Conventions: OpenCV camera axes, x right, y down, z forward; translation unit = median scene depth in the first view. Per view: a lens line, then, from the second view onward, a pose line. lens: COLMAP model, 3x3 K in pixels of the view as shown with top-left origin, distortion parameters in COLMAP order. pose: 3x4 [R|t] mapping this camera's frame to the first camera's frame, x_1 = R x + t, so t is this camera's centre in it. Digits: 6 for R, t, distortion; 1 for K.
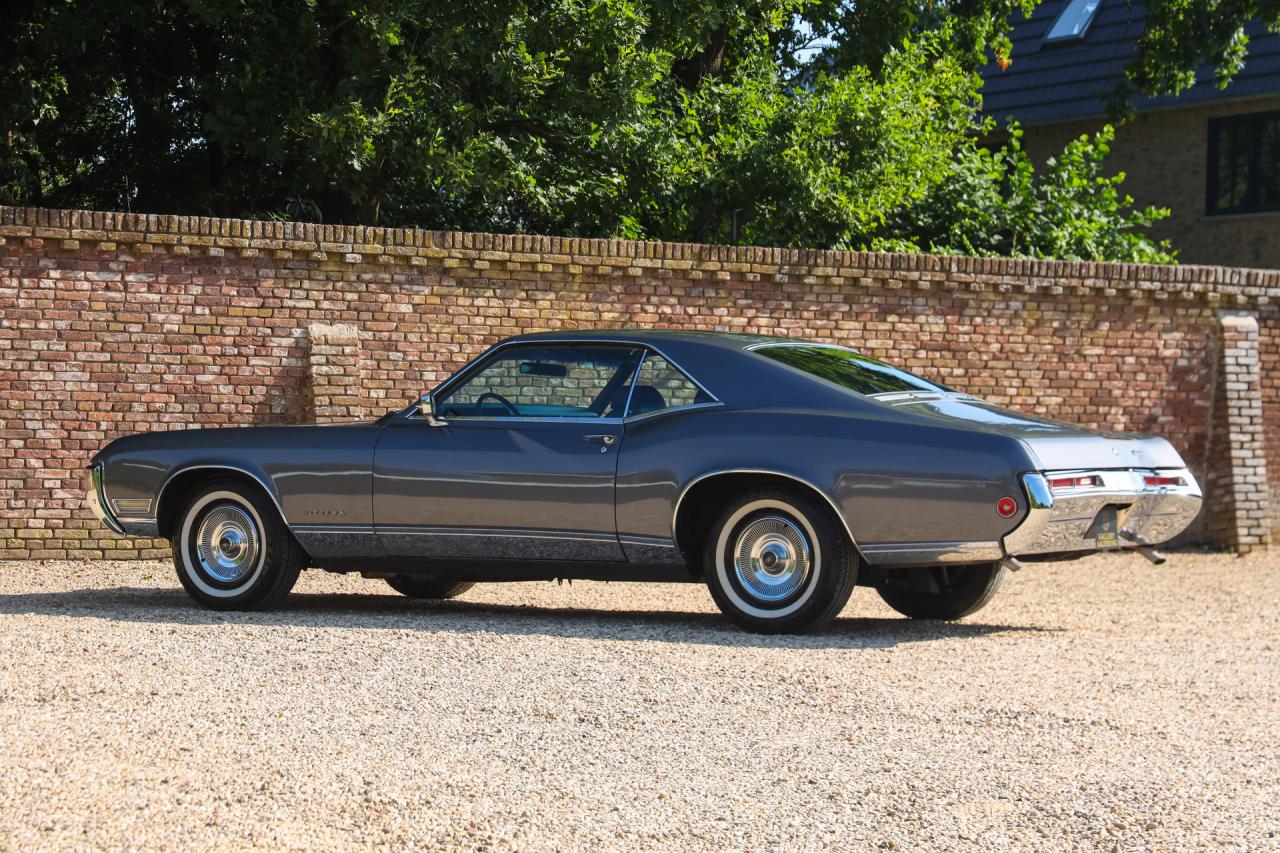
lens RADIAL K [[3085.7, 0, 647.7], [0, 3085.7, 451.7], [0, 0, 1]] dist [0.196097, -0.037850]
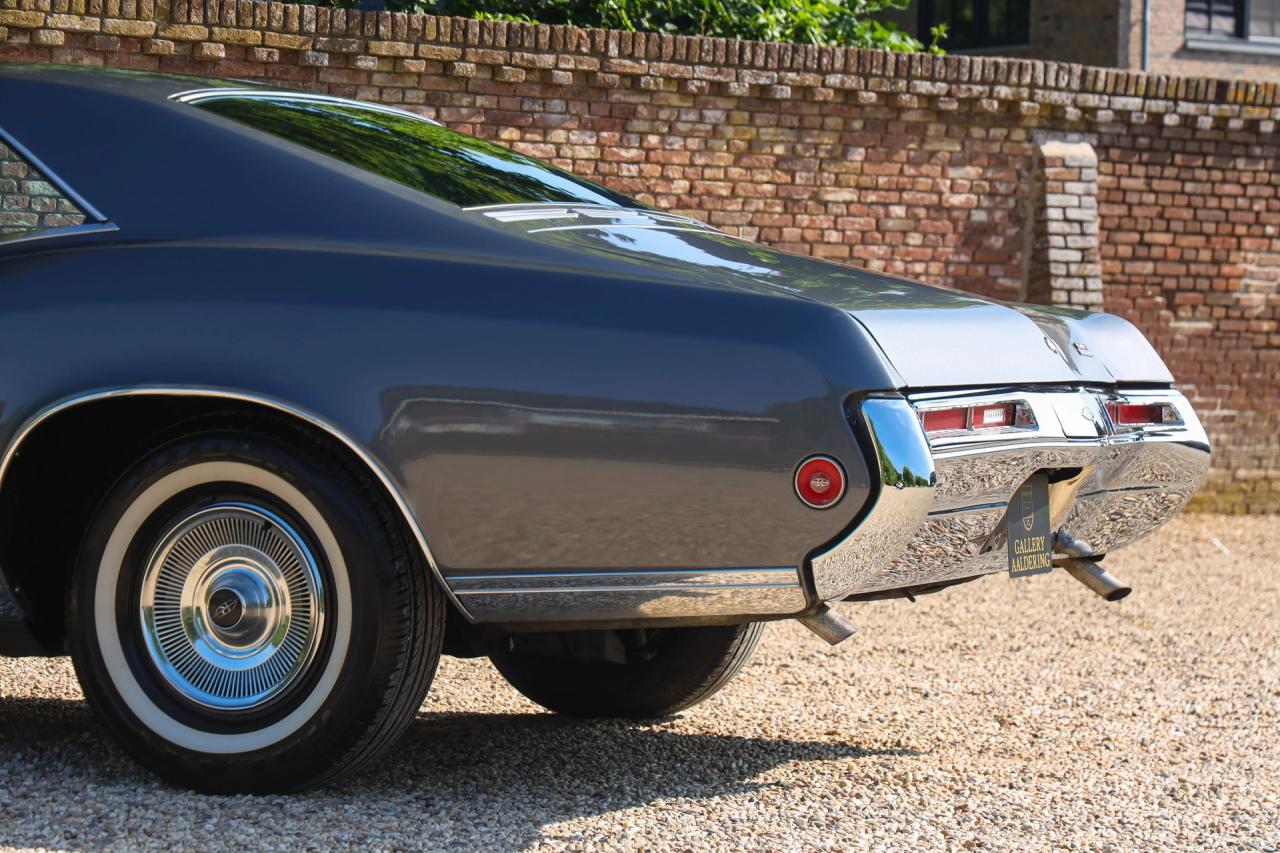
lens RADIAL K [[3549.1, 0, 643.8], [0, 3549.1, 453.6], [0, 0, 1]] dist [0.271340, -0.530459]
pose [[0.992766, -0.003180, 0.120025, 0.025290], [0.000485, 0.999747, 0.022472, 0.002587], [-0.120066, -0.022251, 0.992517, 0.354003]]
